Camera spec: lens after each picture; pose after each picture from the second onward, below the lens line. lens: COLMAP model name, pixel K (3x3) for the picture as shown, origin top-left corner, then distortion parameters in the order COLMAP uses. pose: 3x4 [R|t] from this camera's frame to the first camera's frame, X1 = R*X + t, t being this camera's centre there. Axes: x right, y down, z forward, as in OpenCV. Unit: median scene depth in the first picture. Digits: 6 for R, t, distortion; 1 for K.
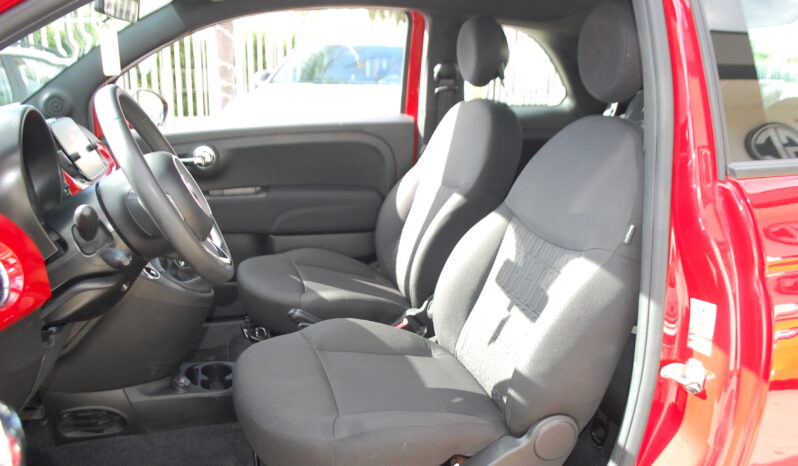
lens RADIAL K [[646.1, 0, 399.0], [0, 646.1, 233.0], [0, 0, 1]] dist [-0.000605, -0.000191]
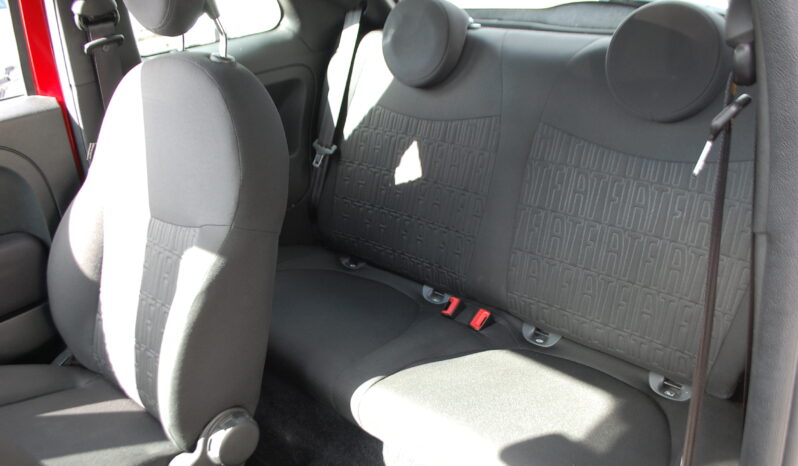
lens RADIAL K [[615.8, 0, 399.0], [0, 615.8, 233.0], [0, 0, 1]] dist [-0.065155, -0.001512]
pose [[0.836829, -0.297909, 0.459313, -0.002545], [0.207056, 0.948887, 0.238207, -0.135052], [-0.506800, -0.104235, 0.855739, 0.399662]]
